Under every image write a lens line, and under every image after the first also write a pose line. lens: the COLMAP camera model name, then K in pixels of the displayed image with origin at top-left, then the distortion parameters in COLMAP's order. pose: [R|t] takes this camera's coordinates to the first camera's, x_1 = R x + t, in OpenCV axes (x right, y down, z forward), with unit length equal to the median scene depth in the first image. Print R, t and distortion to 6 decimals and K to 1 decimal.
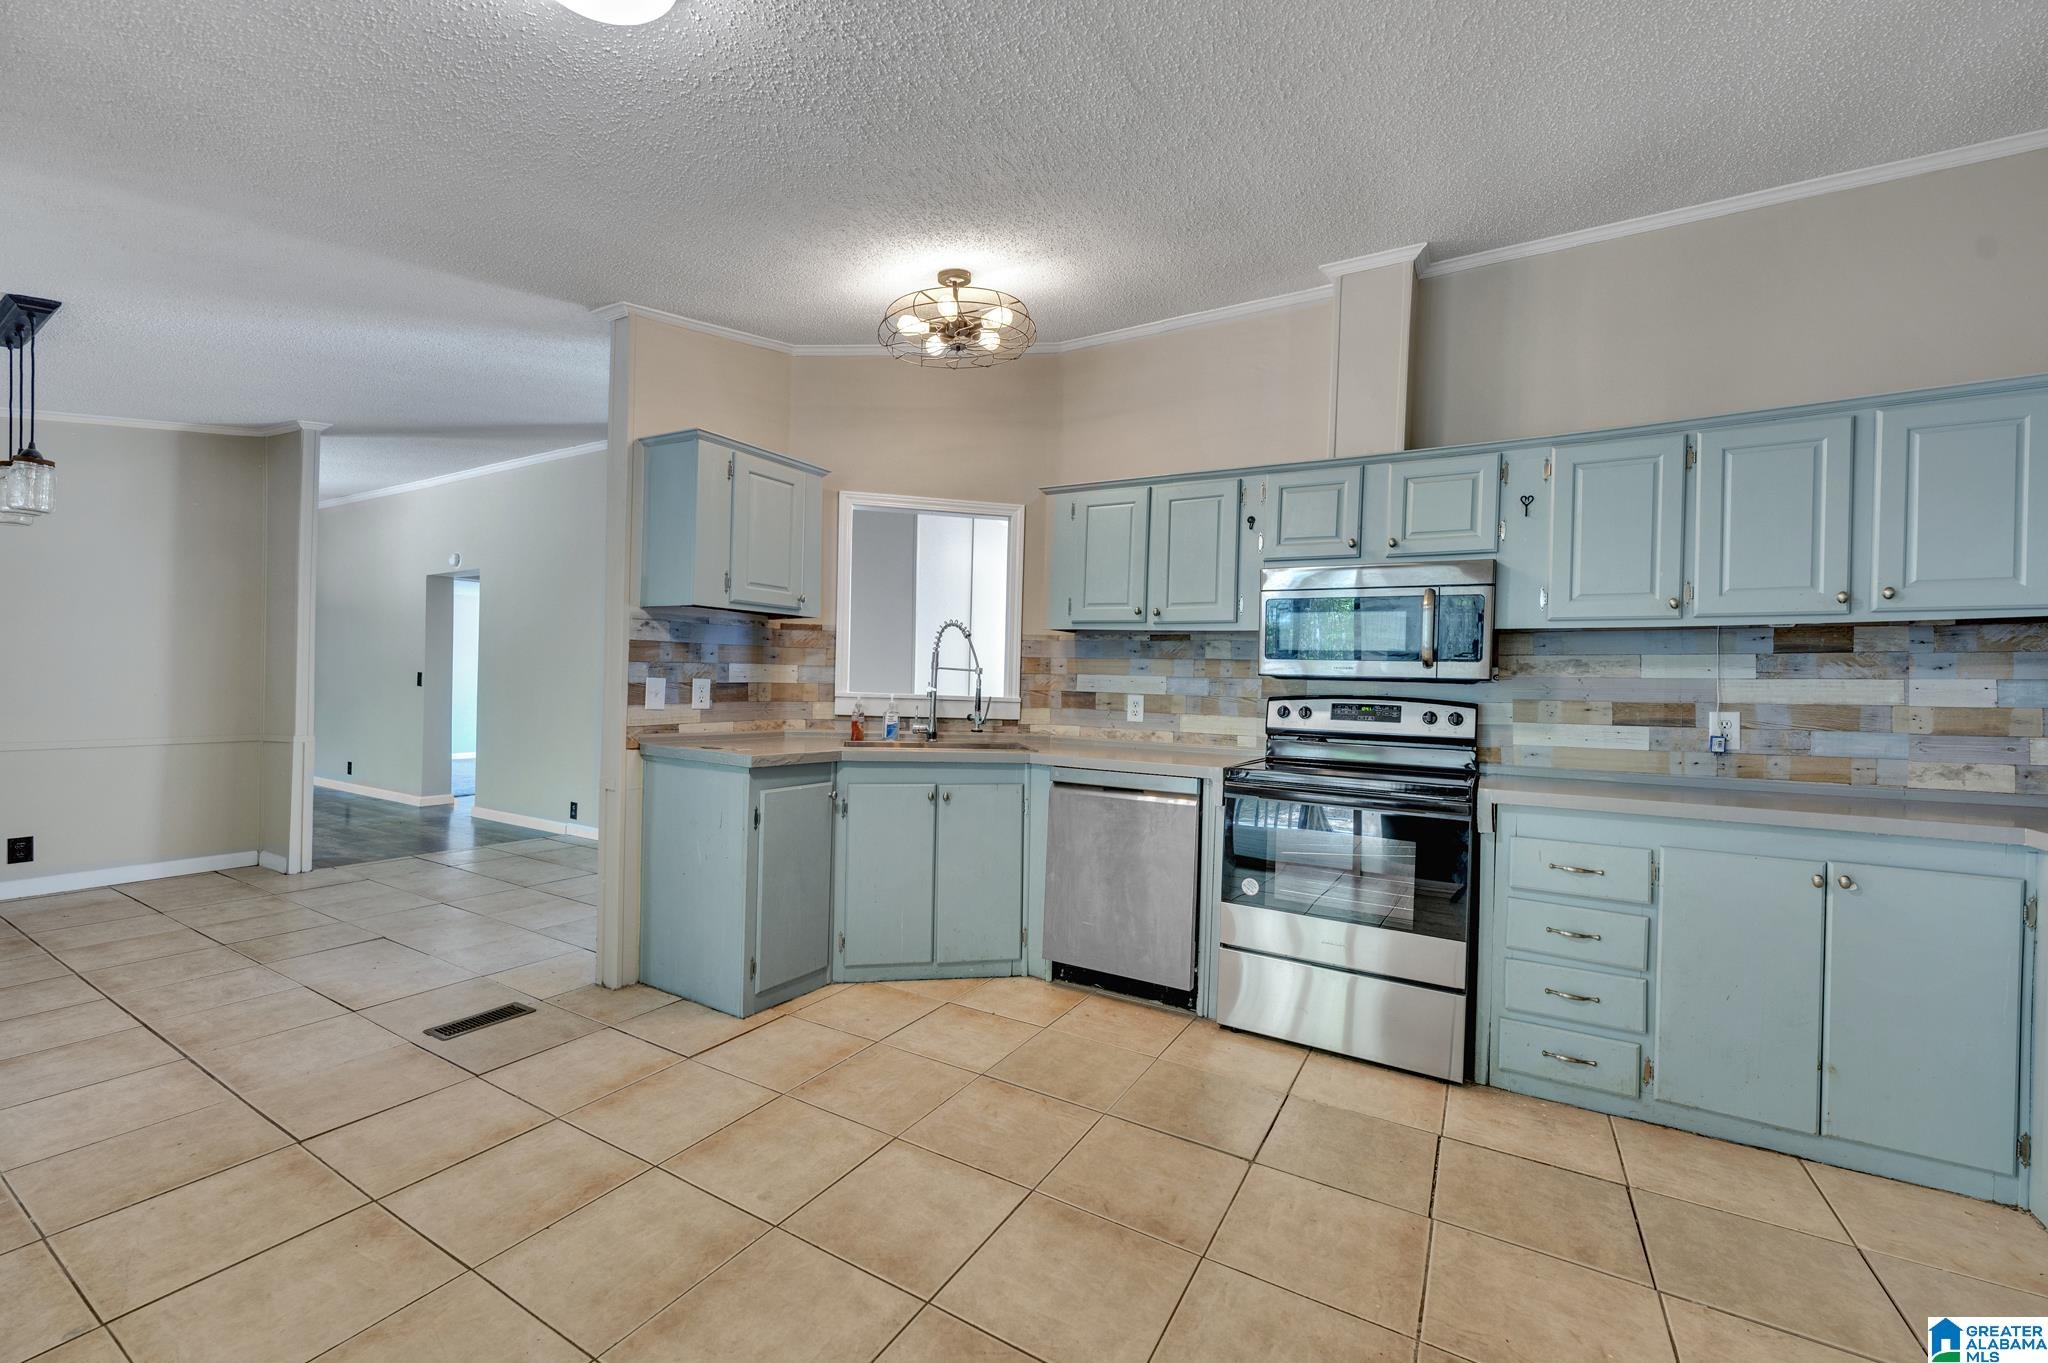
lens RADIAL K [[812.6, 0, 1024.6], [0, 812.6, 685.0], [0, 0, 1]] dist [0.001176, 0.000299]
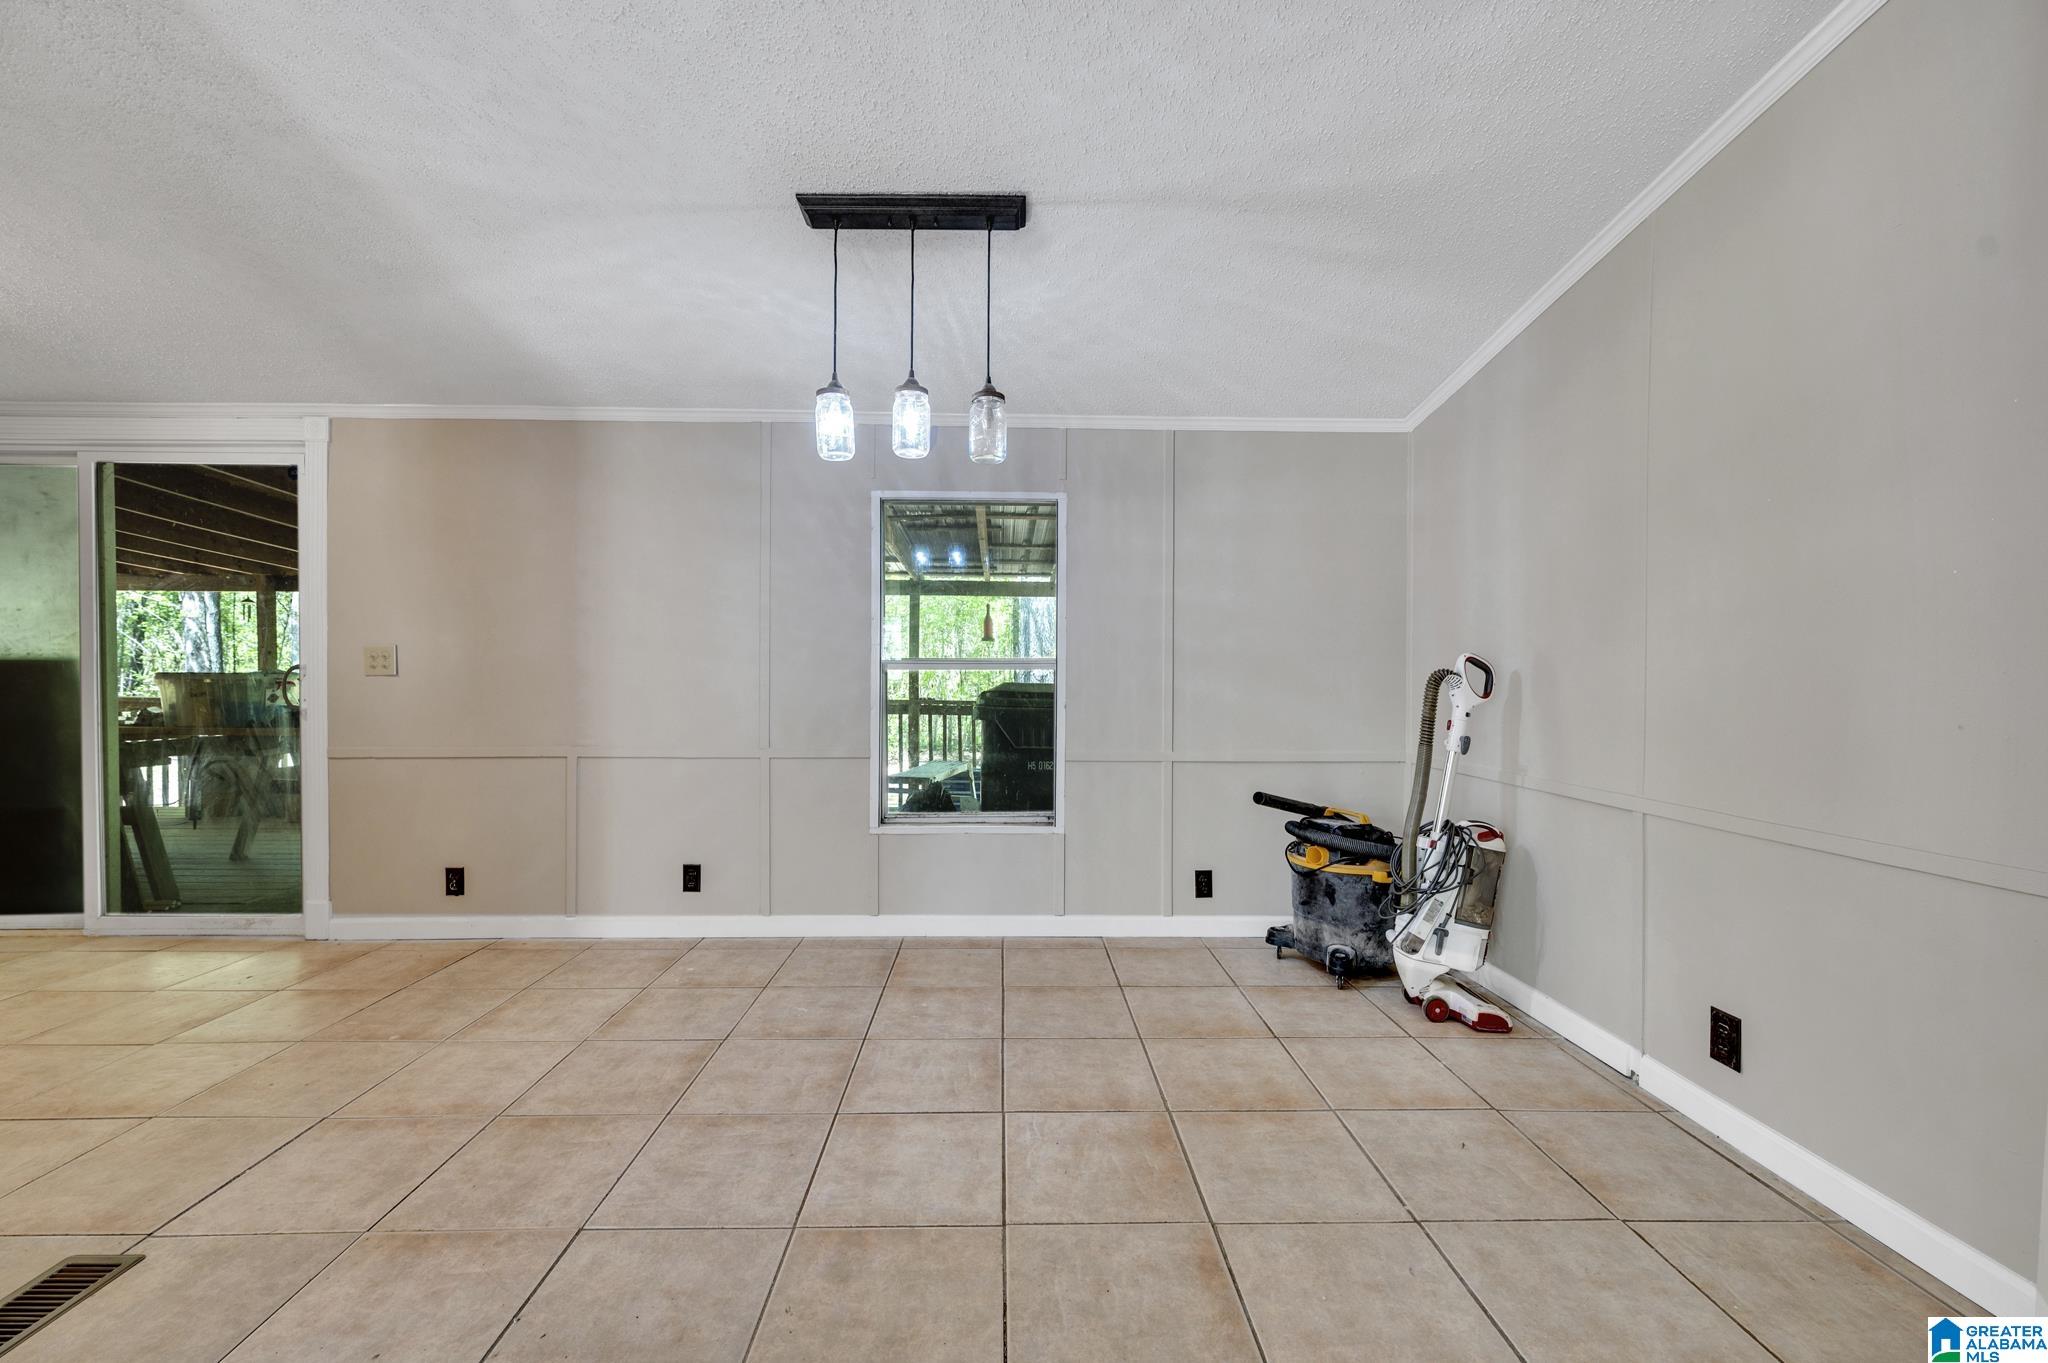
lens RADIAL K [[812.6, 0, 1024.6], [0, 812.6, 685.0], [0, 0, 1]] dist [0.001176, 0.000299]
pose [[-0.852559, -0.021495, -0.522190, -0.968918], [-0.026723, 0.999640, 0.002482, 0.010274], [0.521948, 0.016070, -0.852826, 1.820937]]
